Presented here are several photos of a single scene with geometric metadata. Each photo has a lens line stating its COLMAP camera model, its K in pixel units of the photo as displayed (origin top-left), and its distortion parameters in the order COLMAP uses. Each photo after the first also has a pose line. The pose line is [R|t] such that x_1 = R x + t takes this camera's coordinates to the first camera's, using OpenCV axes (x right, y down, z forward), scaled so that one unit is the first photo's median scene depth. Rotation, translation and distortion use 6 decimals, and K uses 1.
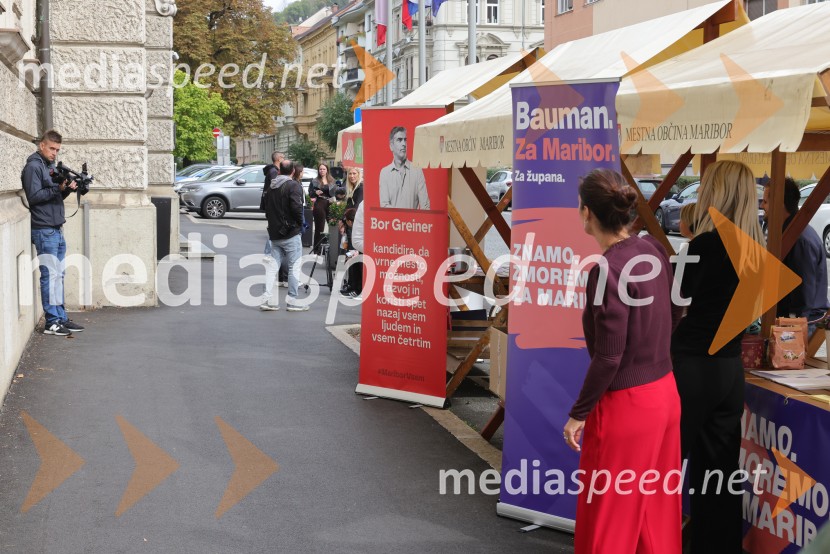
lens RADIAL K [[1350.1, 0, 412.2], [0, 1350.1, 275.4], [0, 0, 1]] dist [-0.037970, 0.000000]
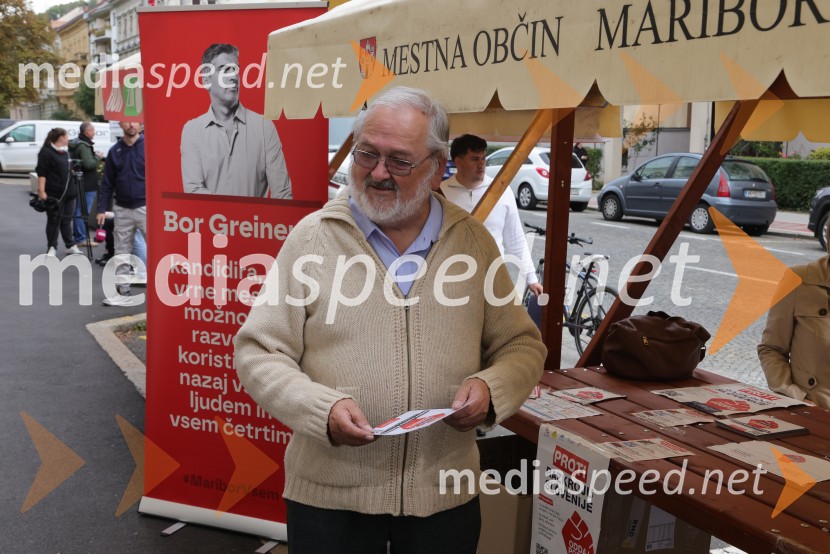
lens RADIAL K [[932.3, 0, 419.8], [0, 932.3, 274.4], [0, 0, 1]] dist [-0.008315, 0.000000]
pose [[0.960982, -0.029155, 0.275069, -0.018501], [0.009518, 0.997326, 0.072457, -0.019424], [-0.276446, -0.067012, 0.958690, 0.271616]]
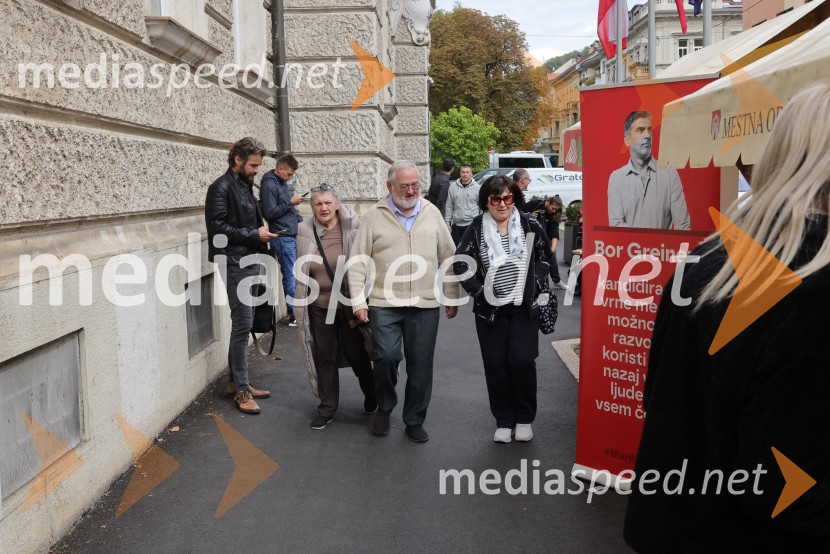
lens RADIAL K [[932.3, 0, 402.9], [0, 932.3, 291.5], [0, 0, 1]] dist [-0.008315, 0.000000]
pose [[0.970384, 0.002987, -0.241551, -0.004746], [0.007560, 0.999058, 0.042725, -0.016300], [0.241451, -0.043286, 0.969447, 0.212865]]
